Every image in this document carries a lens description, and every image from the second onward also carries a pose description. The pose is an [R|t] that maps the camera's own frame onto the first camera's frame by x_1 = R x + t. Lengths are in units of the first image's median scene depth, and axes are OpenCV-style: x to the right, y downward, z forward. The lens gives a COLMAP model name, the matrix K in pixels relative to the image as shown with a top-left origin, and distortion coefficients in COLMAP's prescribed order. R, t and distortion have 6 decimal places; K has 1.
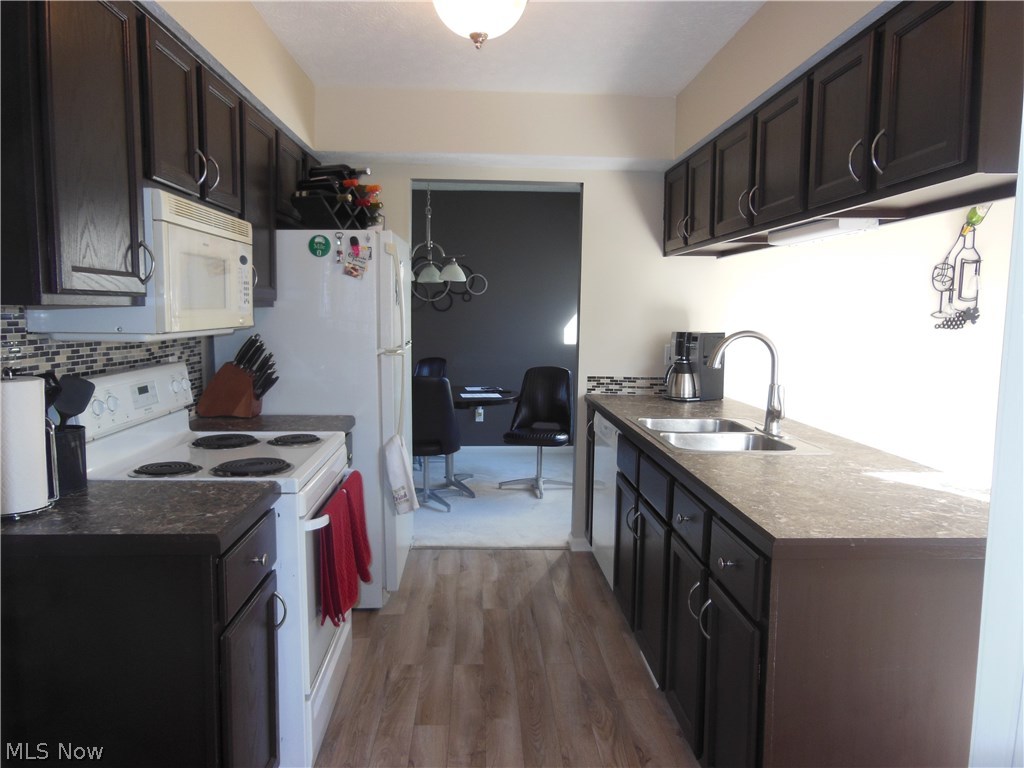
lens RADIAL K [[748.2, 0, 512.5], [0, 748.2, 384.1], [0, 0, 1]] dist [-0.006544, 0.018022]
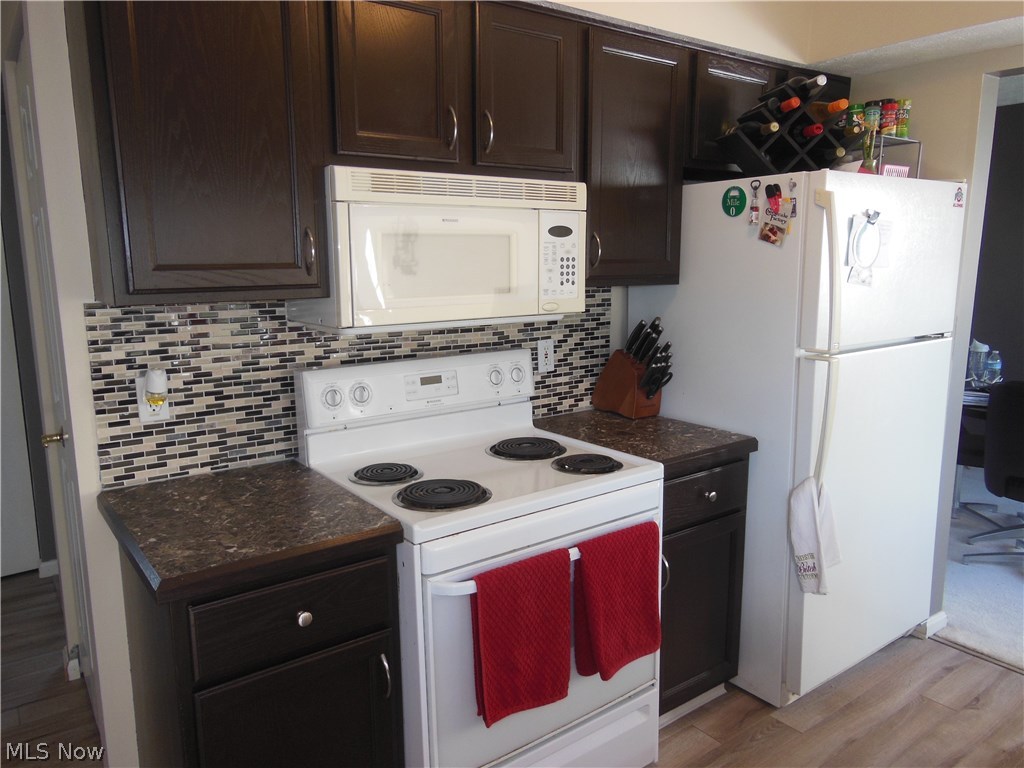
lens RADIAL K [[748.2, 0, 511.9], [0, 748.2, 383.7], [0, 0, 1]] dist [-0.006544, 0.018022]
pose [[0.557425, 0.128768, -0.820181, 0.241363], [-0.073162, 0.991674, 0.105969, -0.068916], [0.826998, 0.000936, 0.562205, 0.405070]]
